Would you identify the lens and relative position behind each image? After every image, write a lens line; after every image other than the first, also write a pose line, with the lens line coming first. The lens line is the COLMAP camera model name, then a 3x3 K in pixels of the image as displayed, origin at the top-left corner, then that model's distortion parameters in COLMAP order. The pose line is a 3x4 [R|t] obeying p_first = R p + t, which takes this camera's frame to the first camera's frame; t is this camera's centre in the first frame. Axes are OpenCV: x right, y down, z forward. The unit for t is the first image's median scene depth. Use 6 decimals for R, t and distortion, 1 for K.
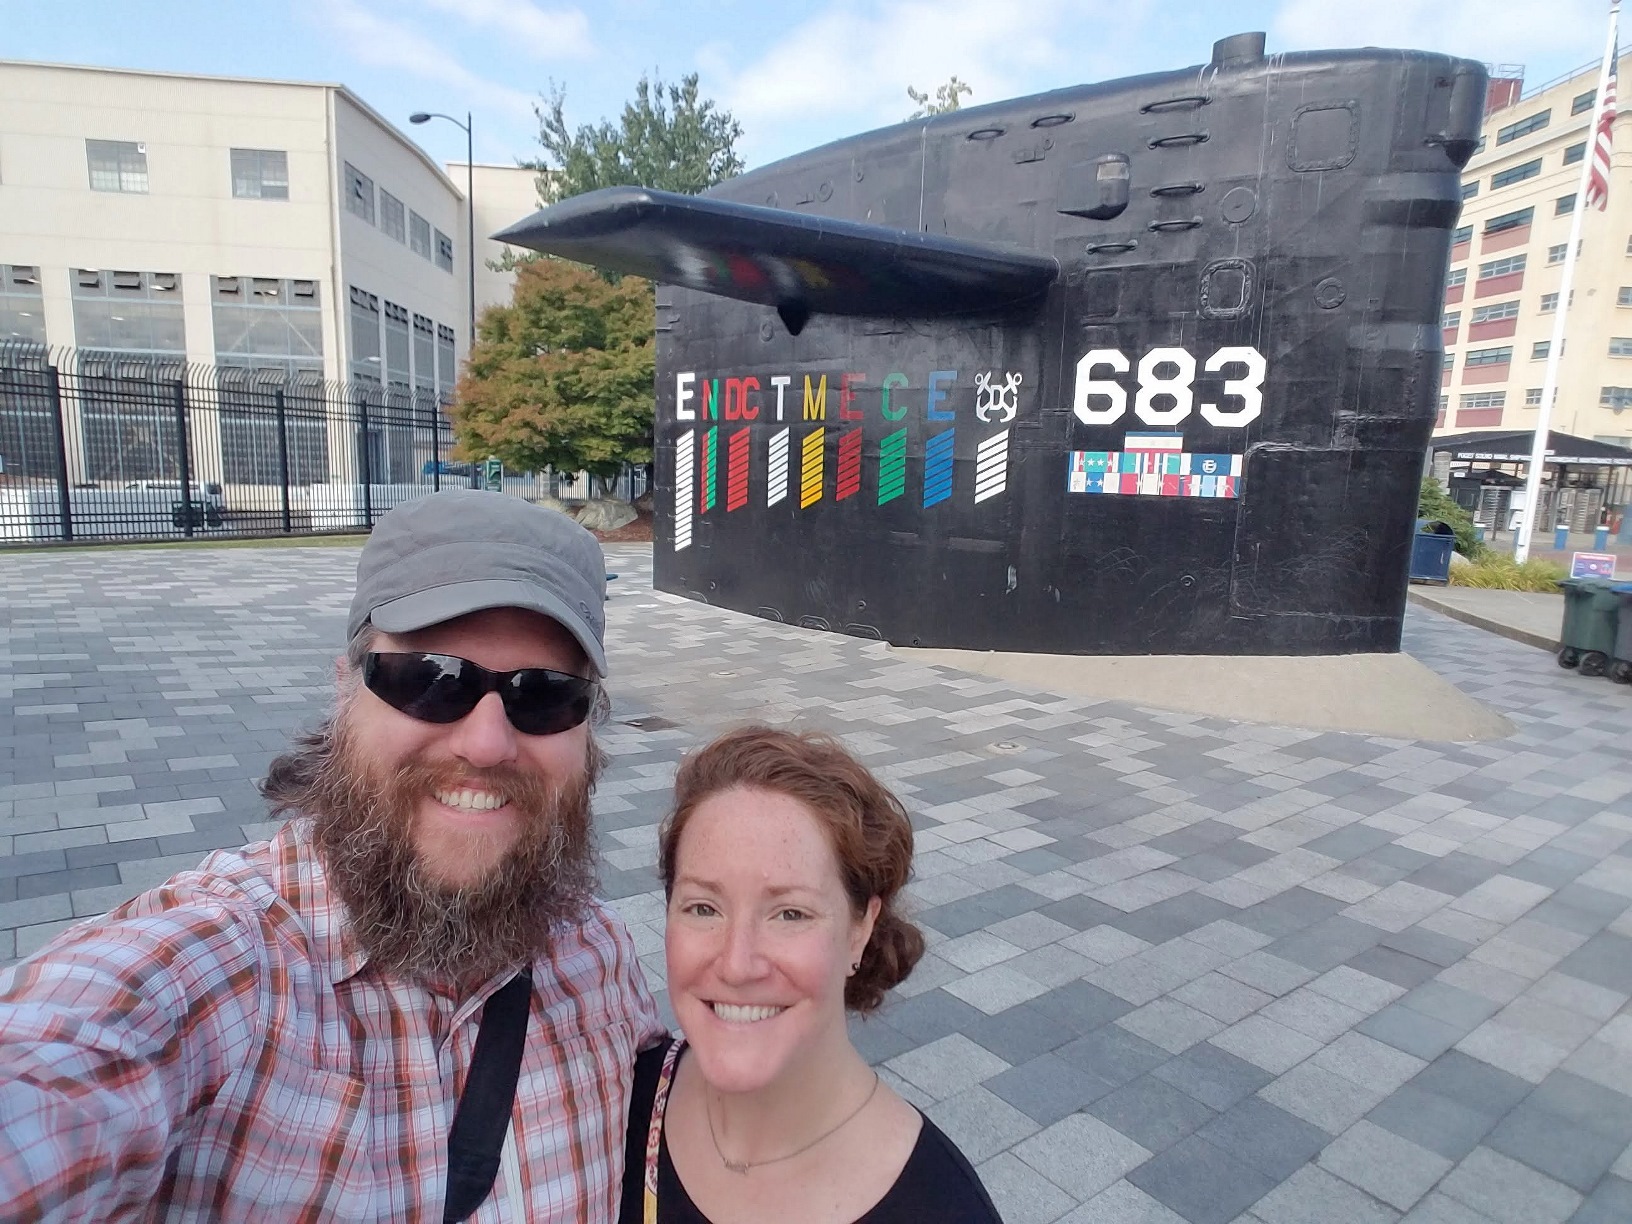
lens RADIAL K [[988.0, 0, 816.0], [0, 988.0, 612.0], [0, 0, 1]] dist [0.001419, 0.000164]
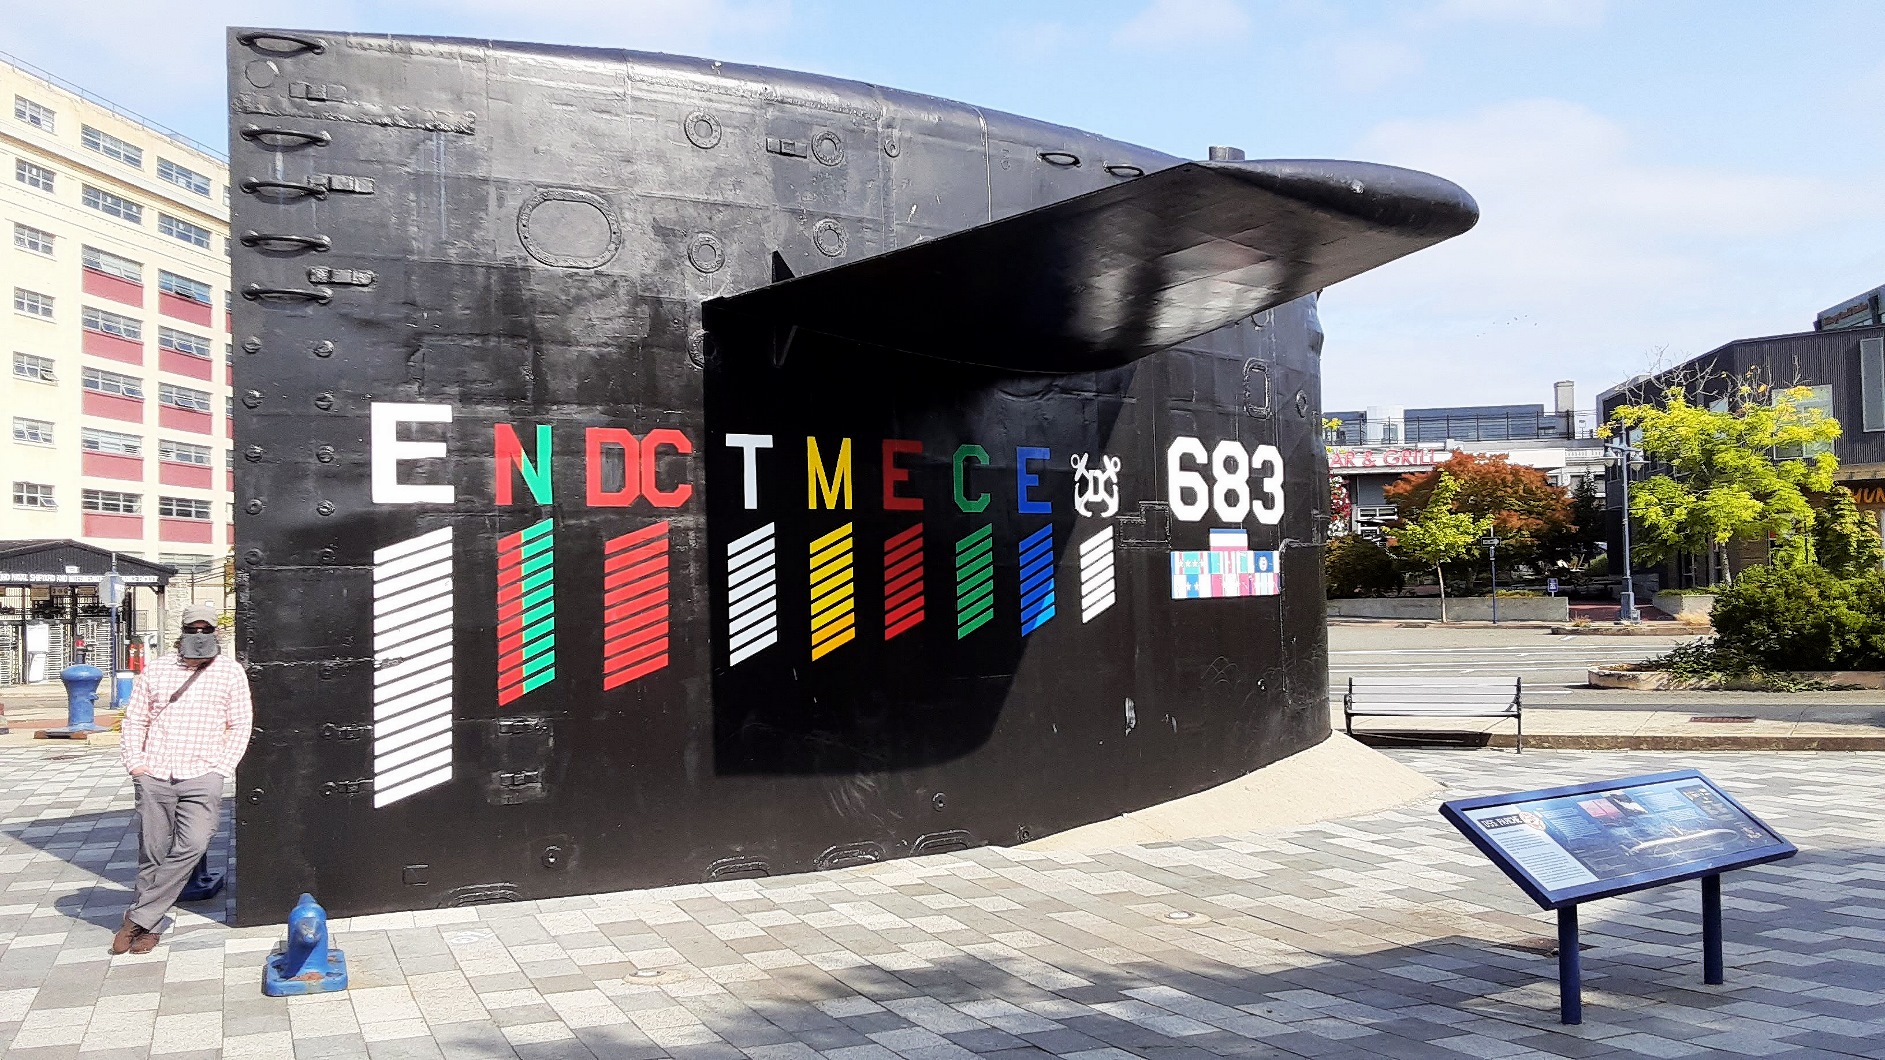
lens RADIAL K [[1496.3, 0, 942.5], [0, 1496.3, 530.0], [0, 0, 1]] dist [0.096697, 0.000596]
pose [[0.262049, 0.002724, 0.965051, -0.998025], [0.179156, 0.982476, -0.051421, -0.144296], [-0.948279, 0.186370, 0.256969, 0.821493]]
